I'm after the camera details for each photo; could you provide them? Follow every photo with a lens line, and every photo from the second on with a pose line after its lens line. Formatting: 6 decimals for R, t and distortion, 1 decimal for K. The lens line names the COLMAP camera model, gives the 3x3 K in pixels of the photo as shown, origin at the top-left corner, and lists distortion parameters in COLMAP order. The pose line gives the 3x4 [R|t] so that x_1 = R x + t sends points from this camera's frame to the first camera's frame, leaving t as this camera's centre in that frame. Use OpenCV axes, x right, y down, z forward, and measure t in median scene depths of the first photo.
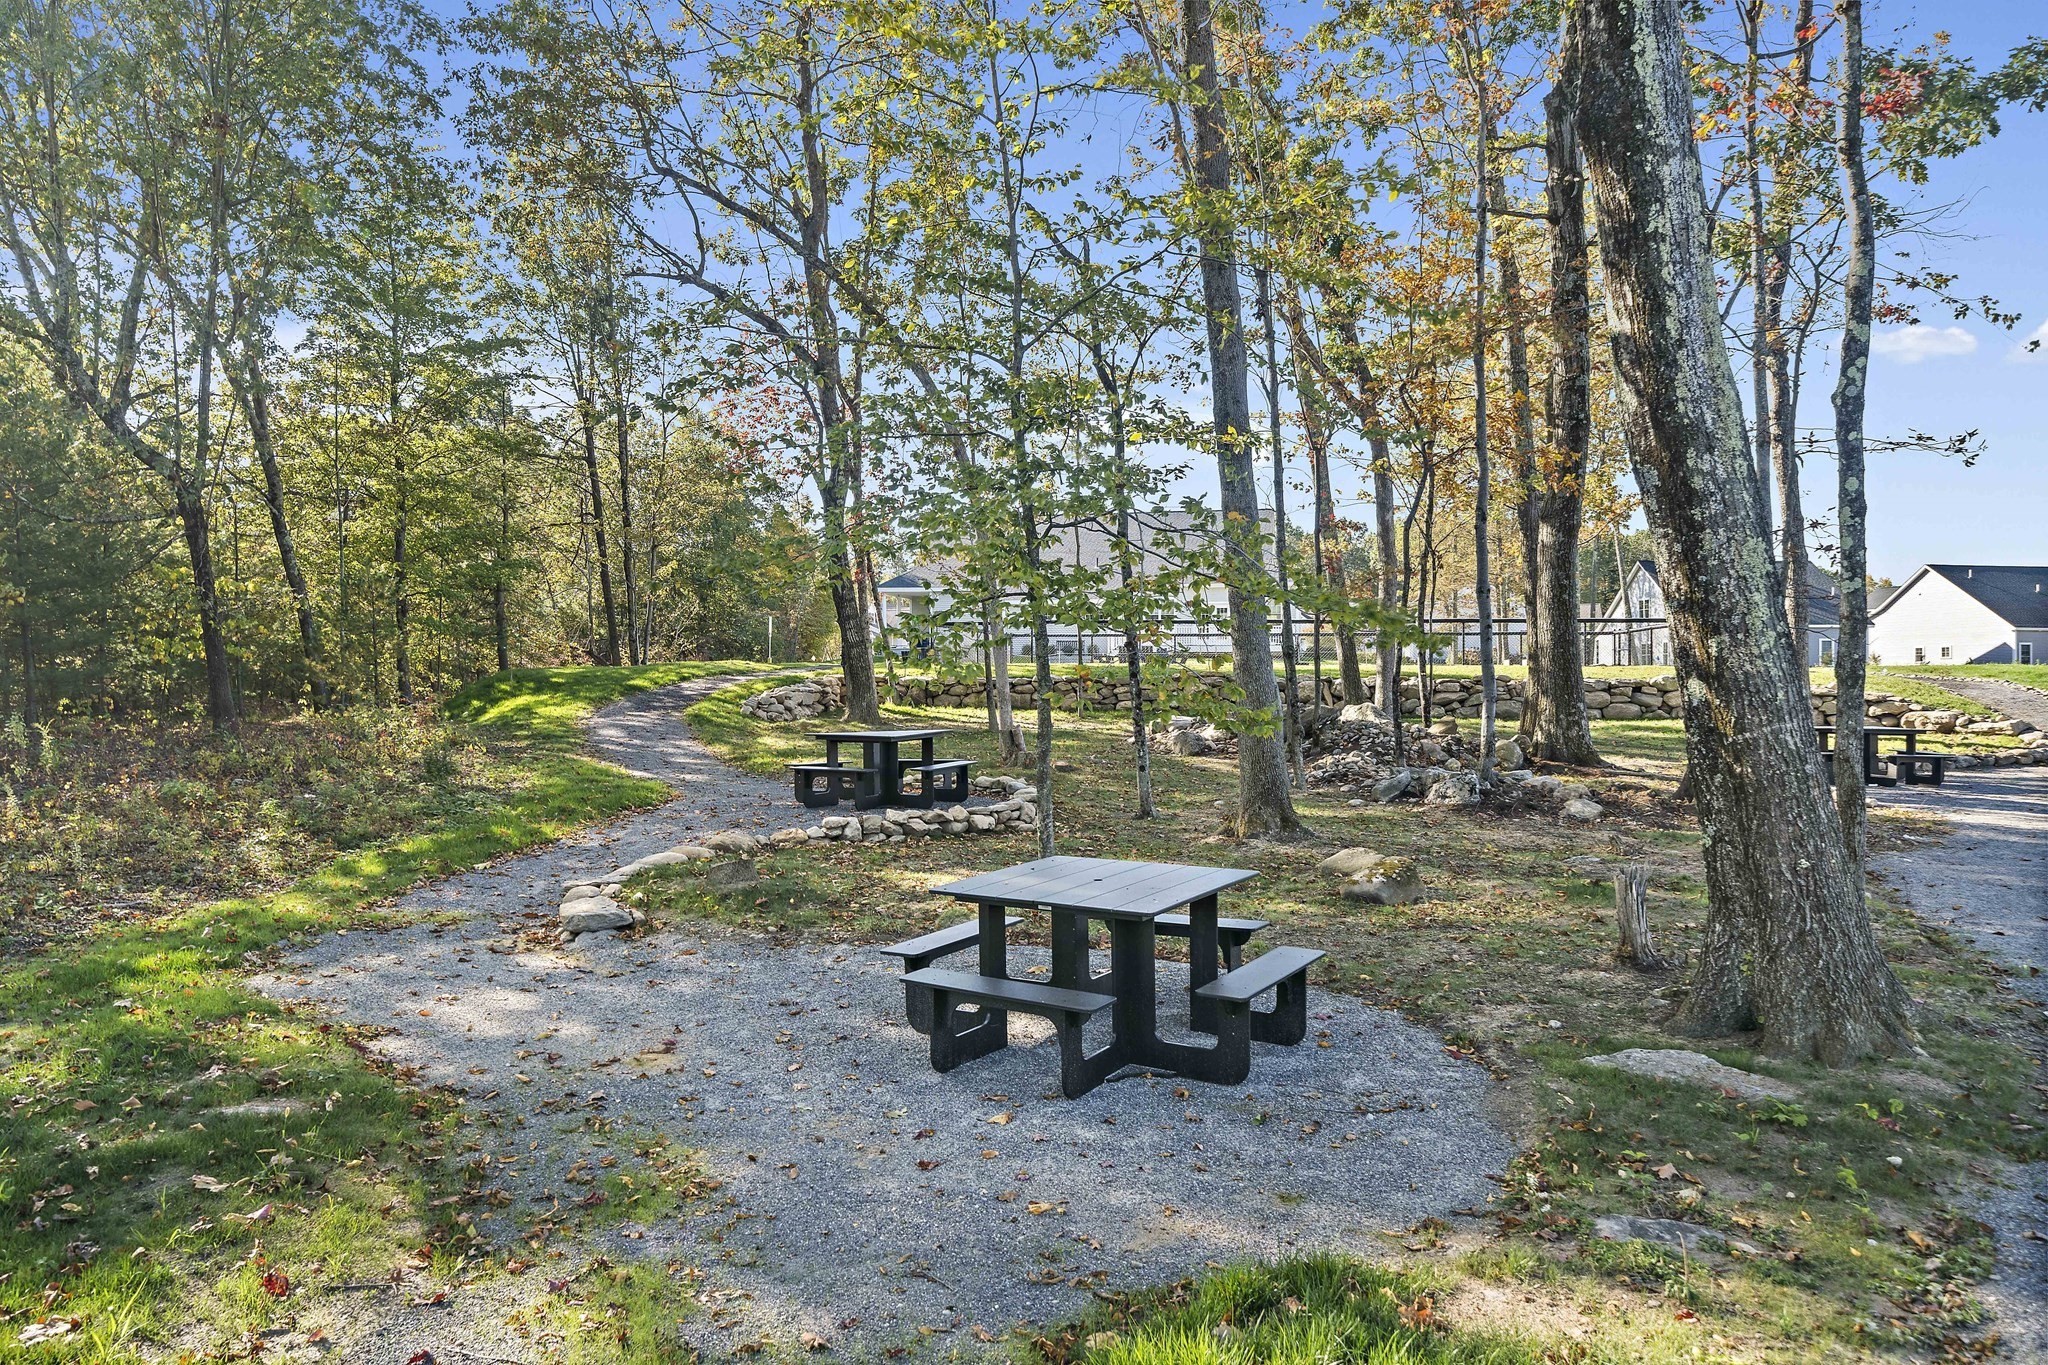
lens RADIAL K [[1372.0, 0, 1024.0], [0, 1372.0, 682.5], [0, 0, 1]] dist [0.006673, 0.002612]
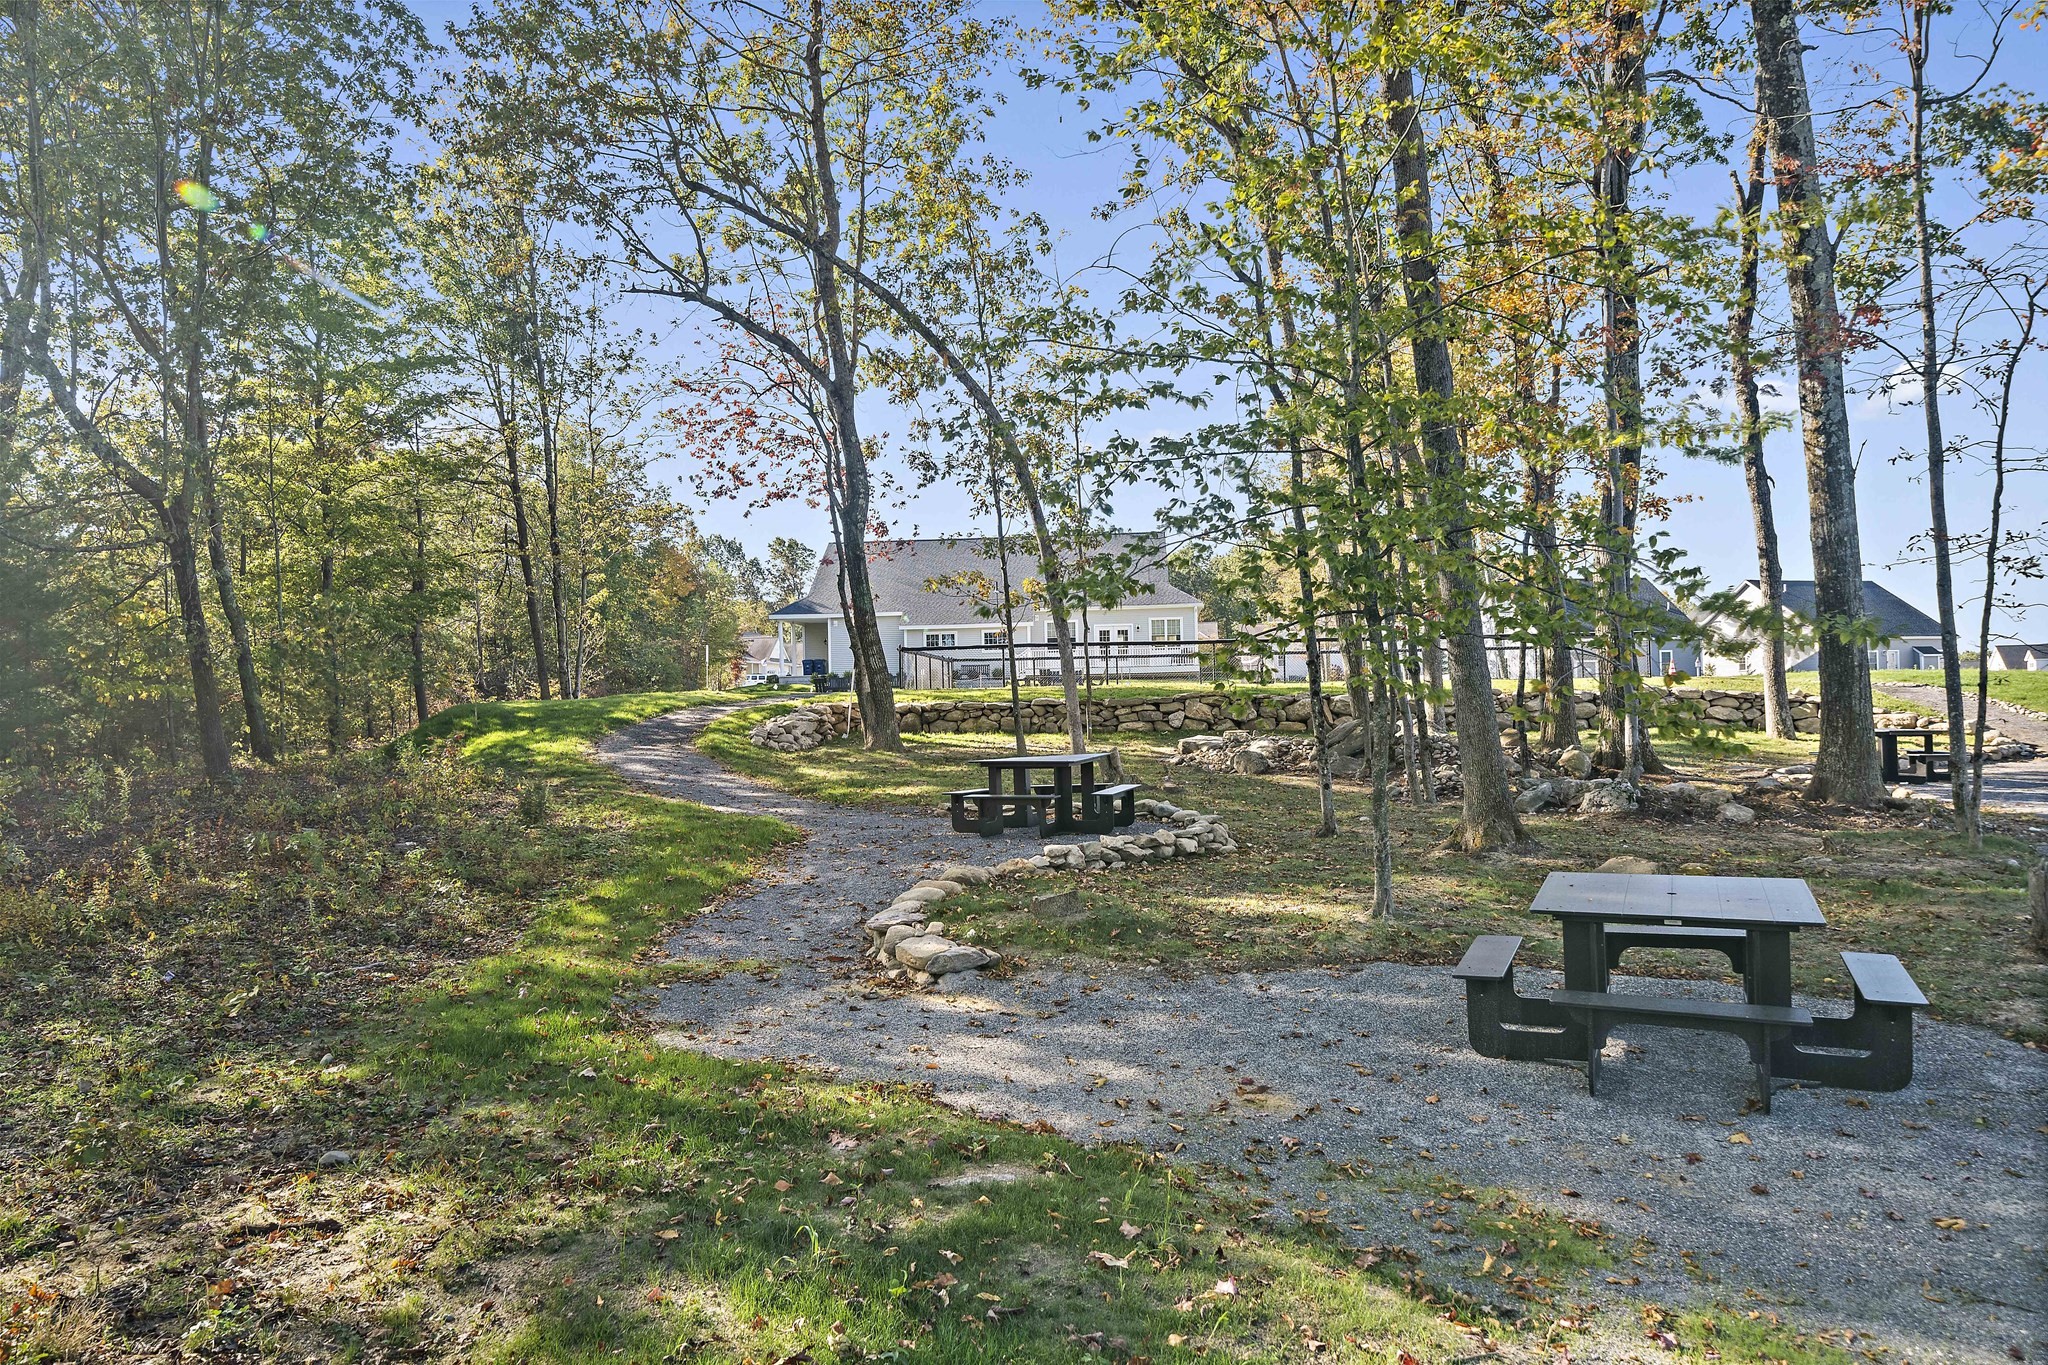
lens RADIAL K [[1372.0, 0, 1024.0], [0, 1372.0, 682.5], [0, 0, 1]] dist [0.006673, 0.002612]
pose [[0.991916, -0.020031, 0.125302, -0.148745], [0.022260, 0.999618, -0.016410, -0.001082], [-0.124925, 0.019066, 0.991983, 0.017857]]
